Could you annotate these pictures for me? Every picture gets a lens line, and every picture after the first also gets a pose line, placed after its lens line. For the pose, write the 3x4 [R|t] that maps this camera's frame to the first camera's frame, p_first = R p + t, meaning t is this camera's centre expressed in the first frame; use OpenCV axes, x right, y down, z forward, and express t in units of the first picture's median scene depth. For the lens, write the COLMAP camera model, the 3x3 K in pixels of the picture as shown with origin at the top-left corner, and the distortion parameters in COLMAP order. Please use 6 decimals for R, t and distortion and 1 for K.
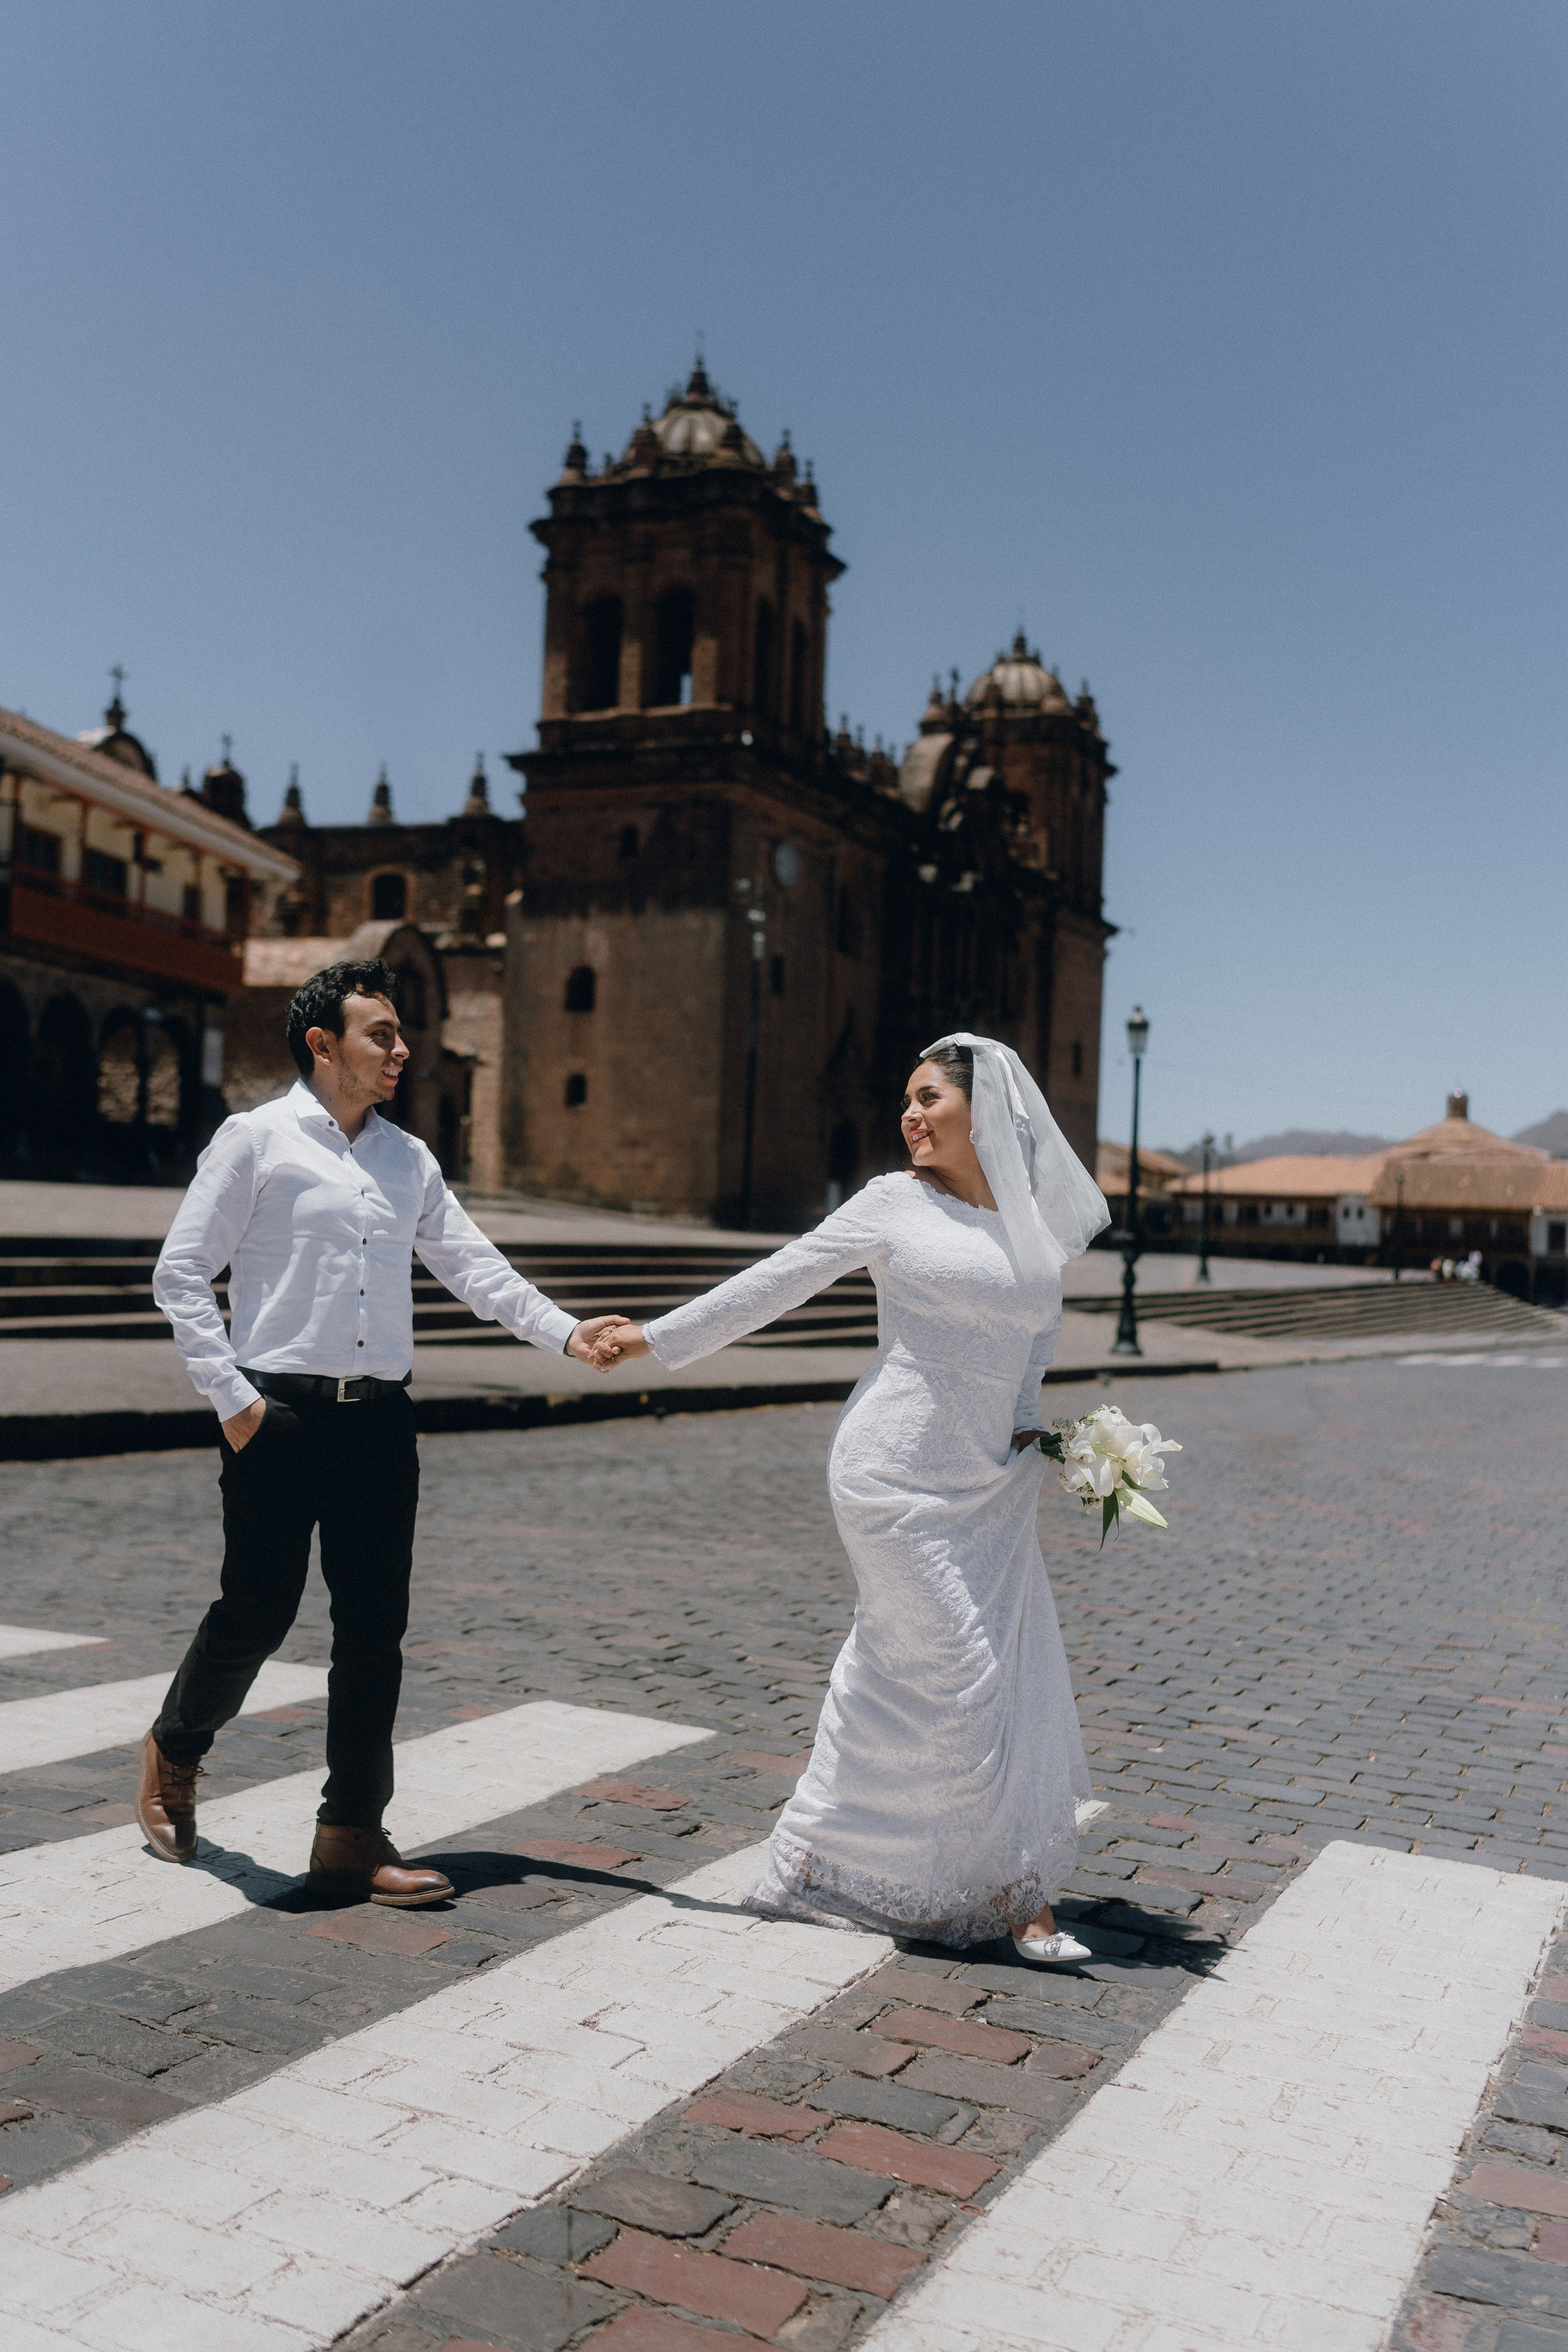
lens RADIAL K [[2154.7, 0, 794.4], [0, 2154.7, 1158.5], [0, 0, 1]] dist [0.019474, -0.051250]
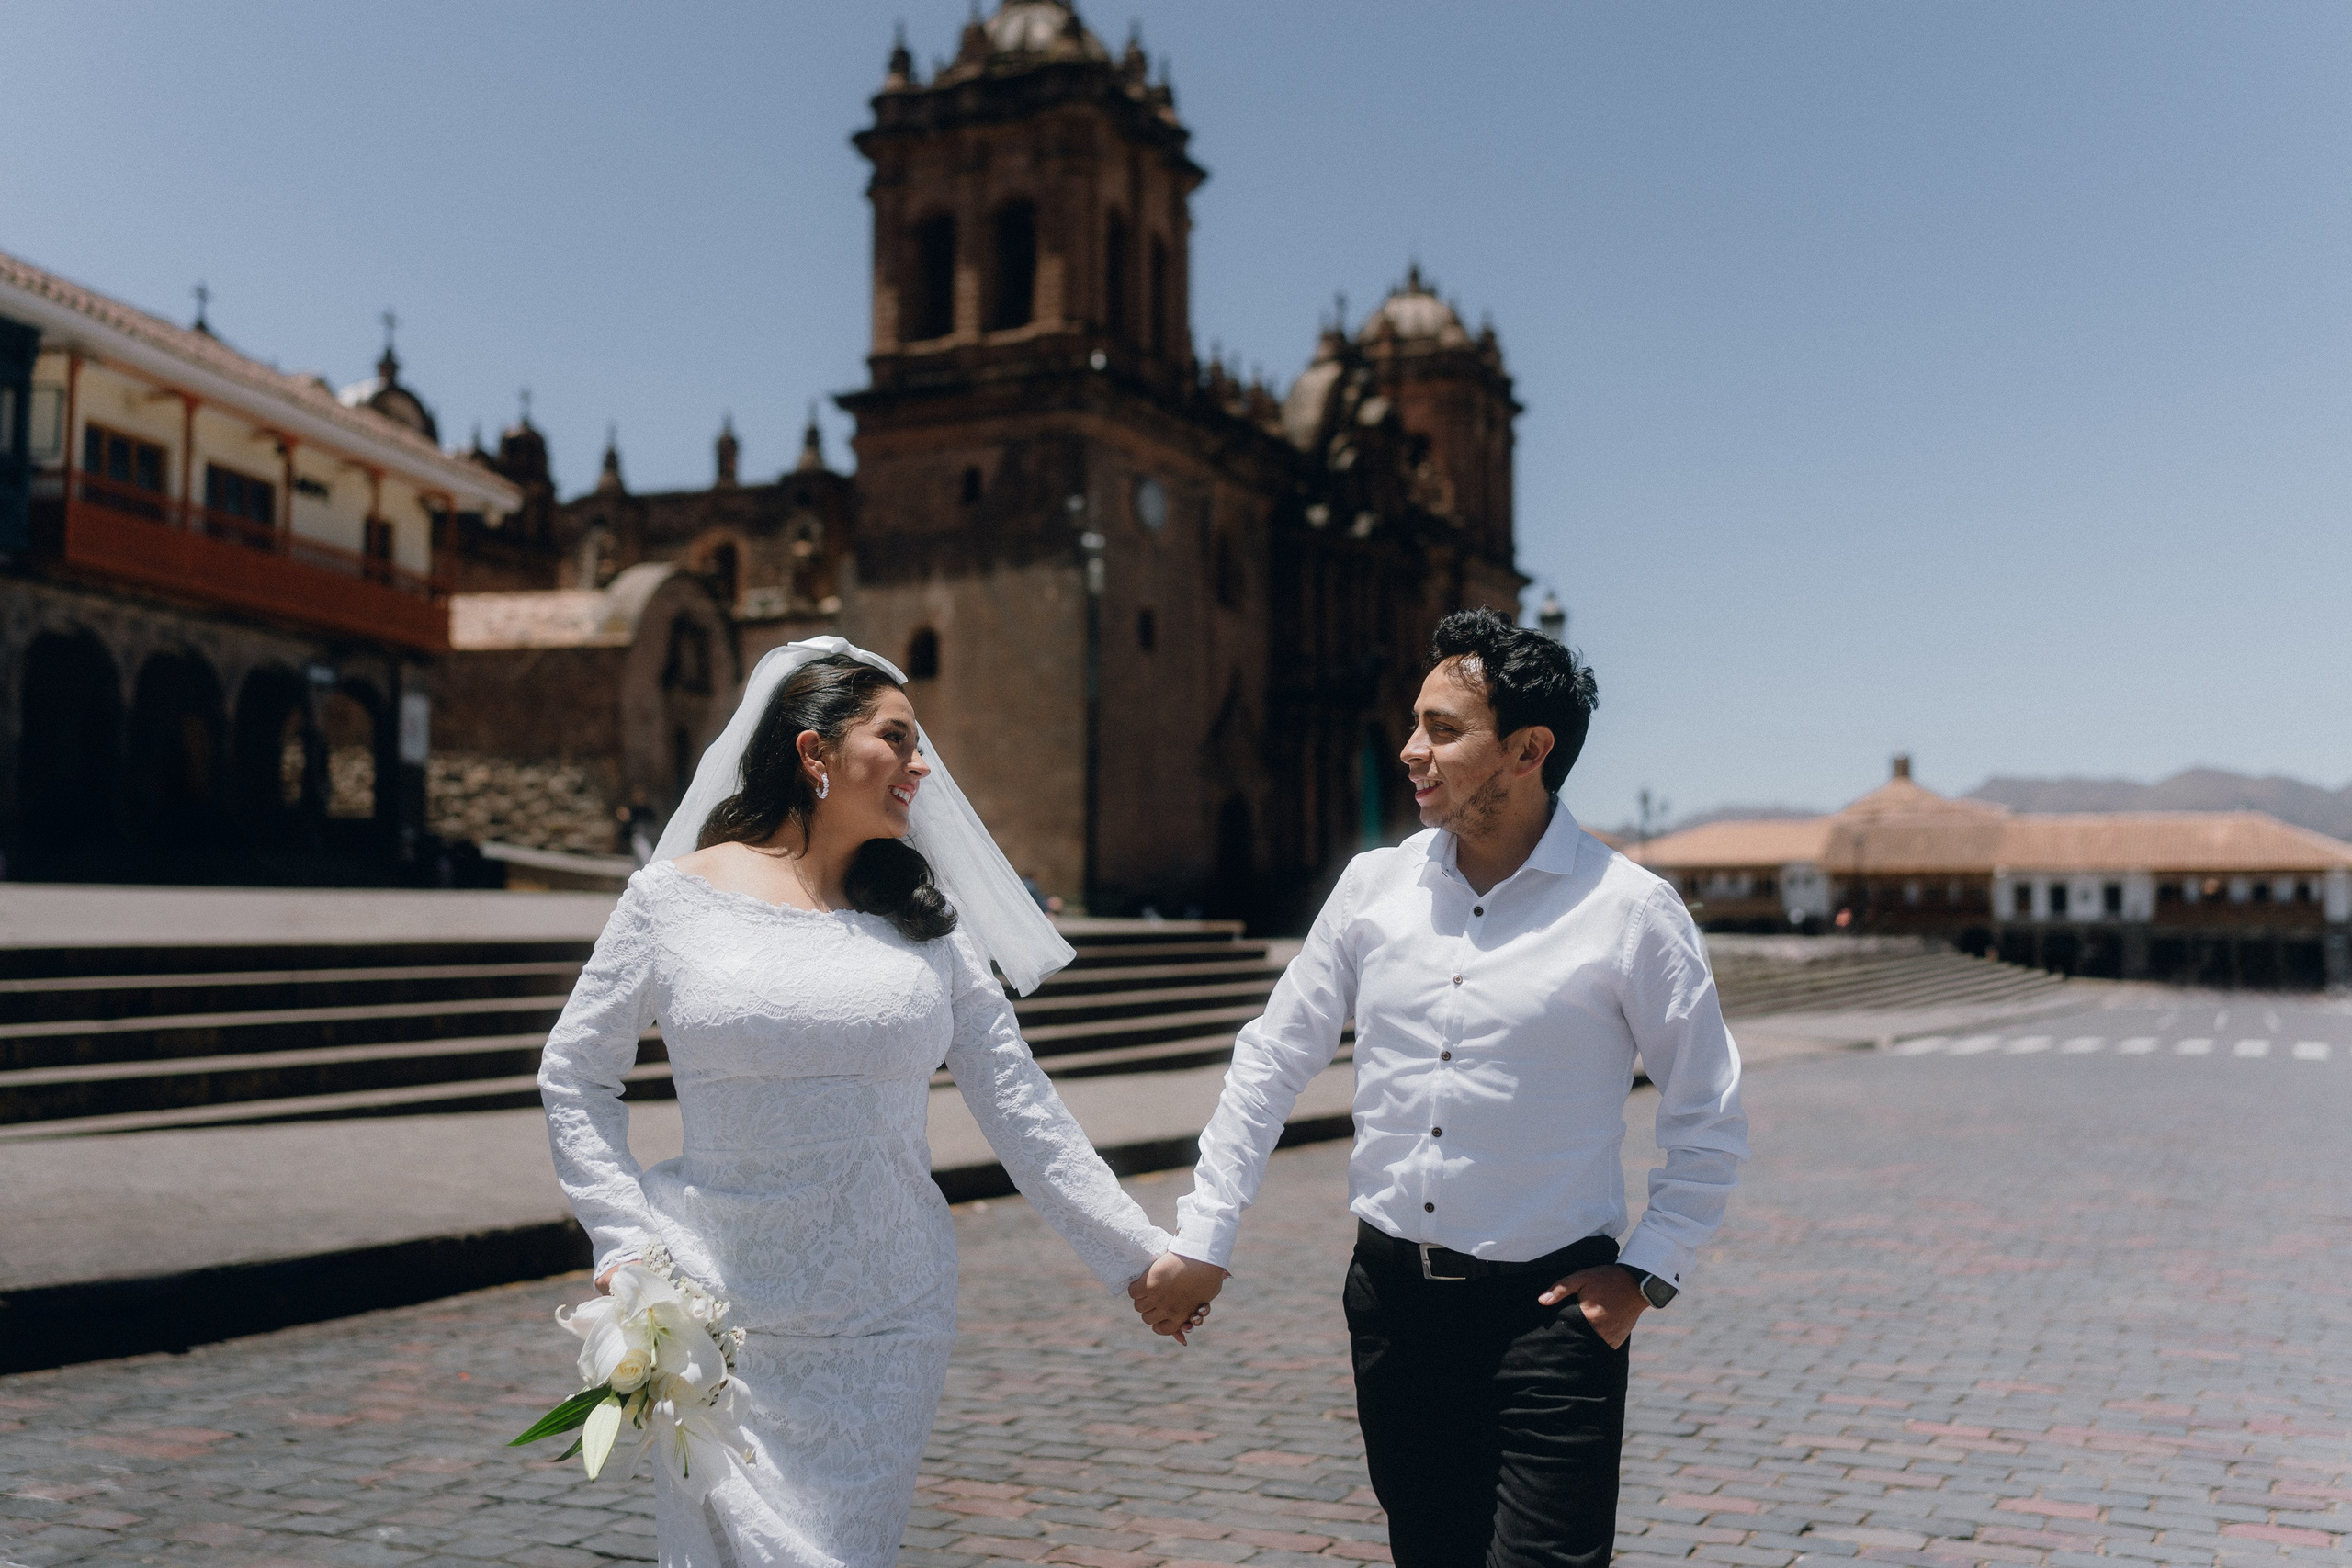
lens RADIAL K [[2164.6, 0, 1183.5], [0, 2164.6, 778.0], [0, 0, 1]] dist [-0.005248, 0.019884]
pose [[0.999114, -0.038425, -0.017154, 0.020040], [0.037810, 0.998676, -0.034879, 0.006609], [0.018472, 0.034200, 0.999244, 0.118643]]
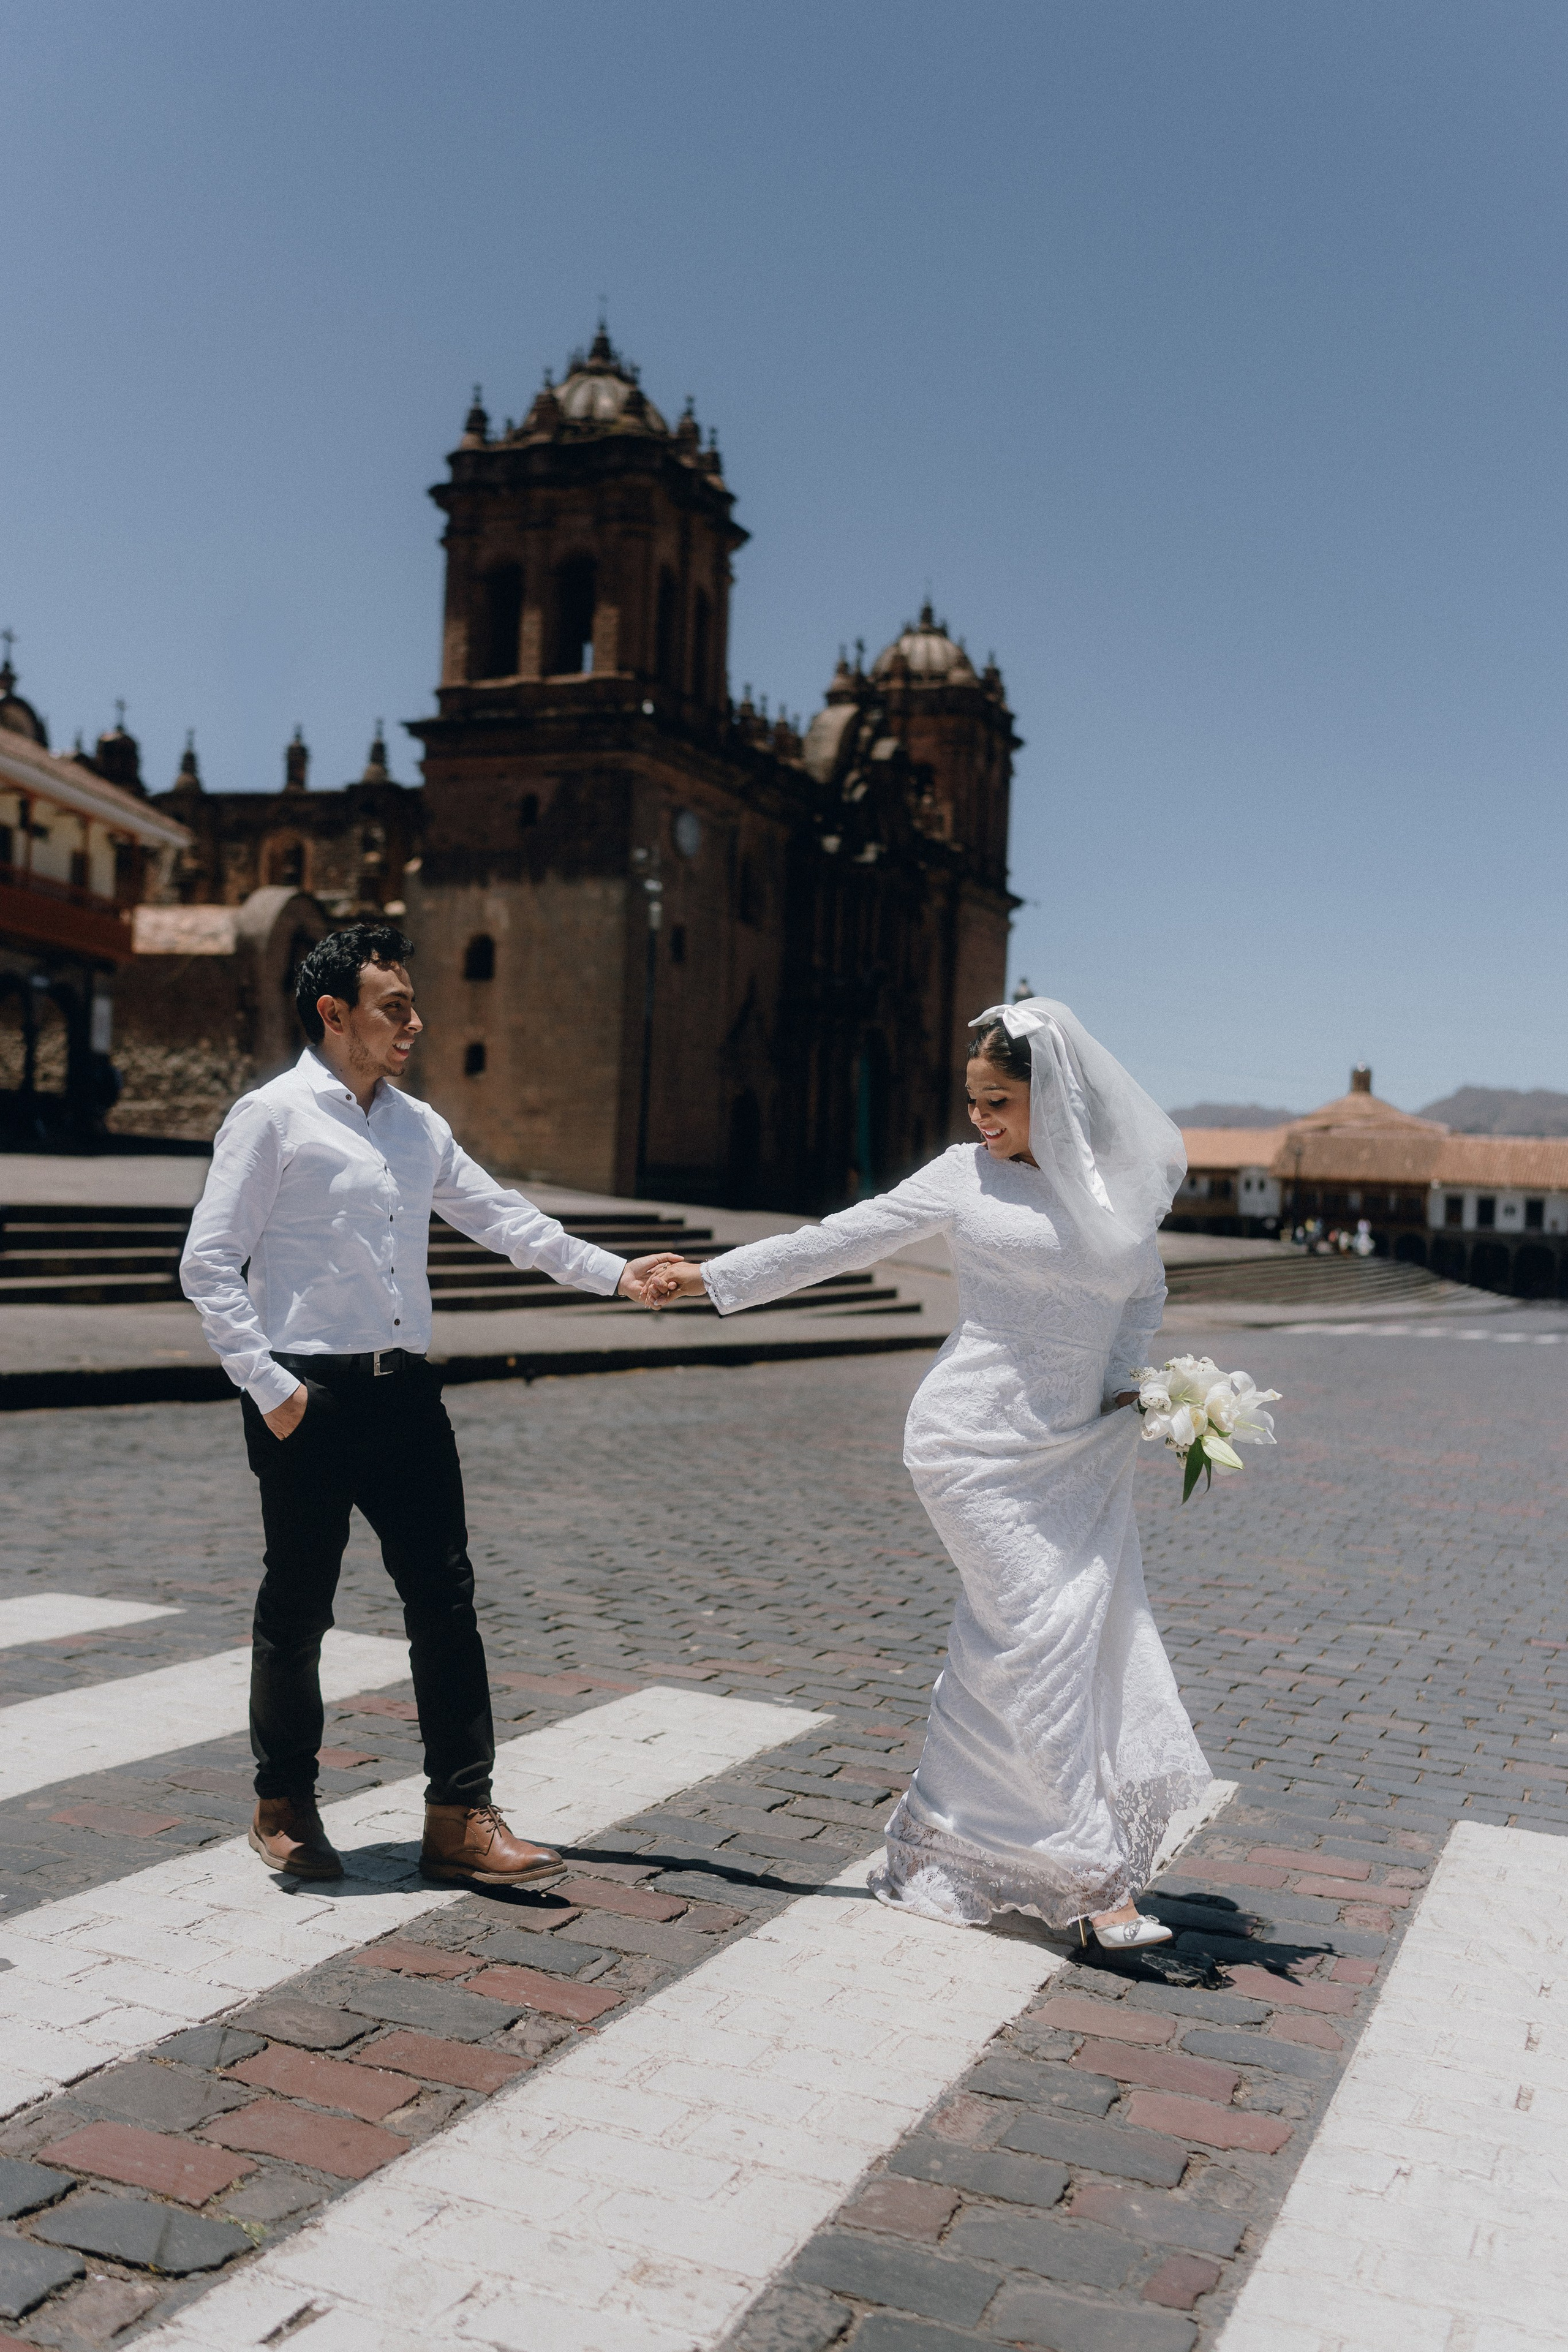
lens RADIAL K [[2164.9, 0, 778.9], [0, 2164.9, 1173.4], [0, 0, 1]] dist [-0.005248, 0.019884]
pose [[0.999449, 0.003039, 0.033053, 0.005765], [-0.003704, 0.999791, 0.020087, 0.000230], [-0.032985, -0.020198, 0.999252, -0.005945]]
